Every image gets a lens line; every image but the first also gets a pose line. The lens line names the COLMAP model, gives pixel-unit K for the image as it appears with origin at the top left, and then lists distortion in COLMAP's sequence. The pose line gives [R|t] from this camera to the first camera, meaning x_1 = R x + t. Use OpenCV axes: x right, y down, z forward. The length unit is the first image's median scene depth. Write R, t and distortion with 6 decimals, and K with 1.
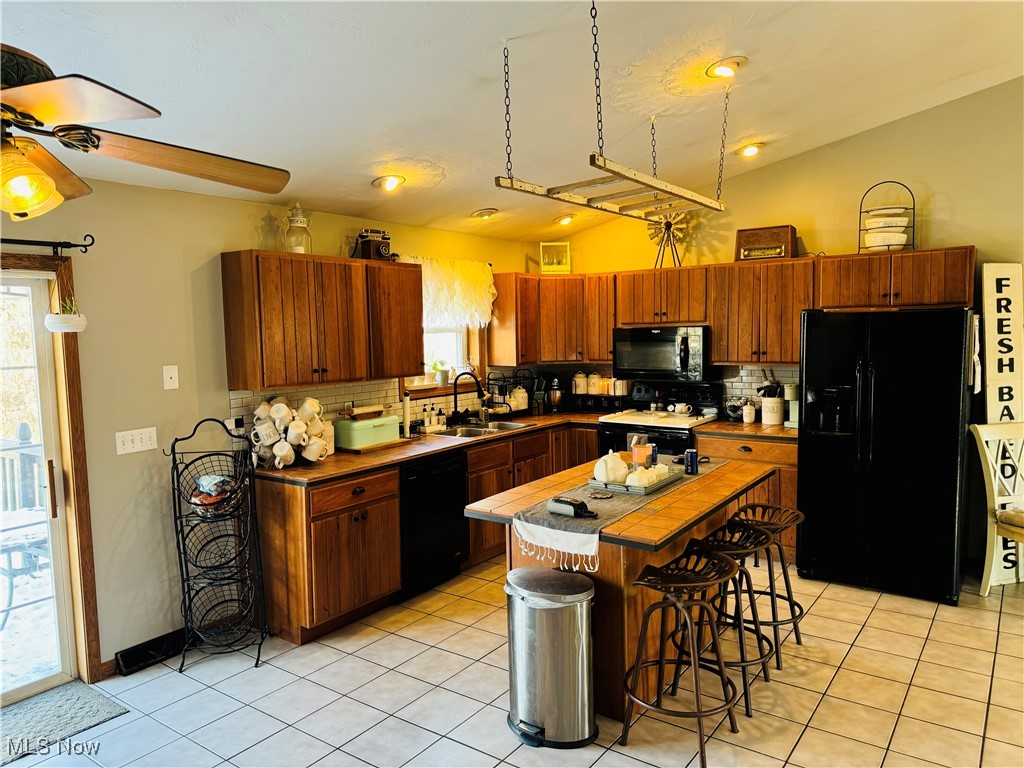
lens RADIAL K [[721.1, 0, 514.0], [0, 721.1, 379.5], [0, 0, 1]] dist [0.084294, -0.008259]
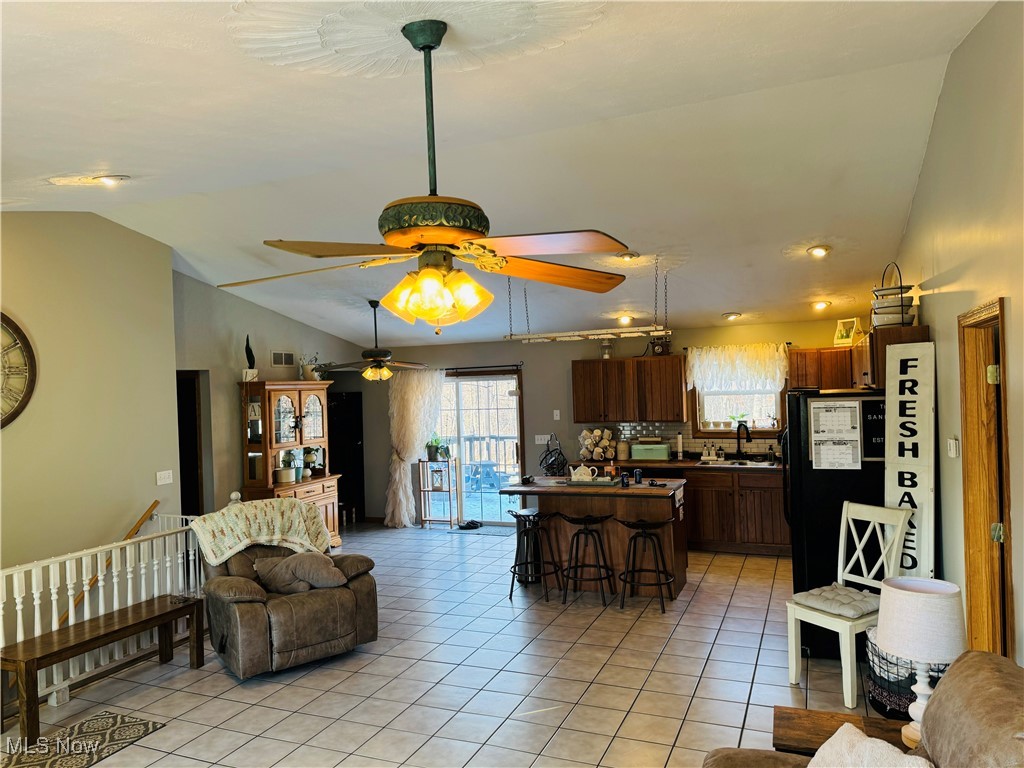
lens RADIAL K [[721.1, 0, 512.7], [0, 721.1, 390.3], [0, 0, 1]] dist [0.084294, -0.008259]
pose [[0.212386, 0.018540, -0.977010, 1.474553], [-0.047085, 0.998853, 0.008719, -0.079437], [0.976051, 0.044151, 0.213015, 0.300774]]
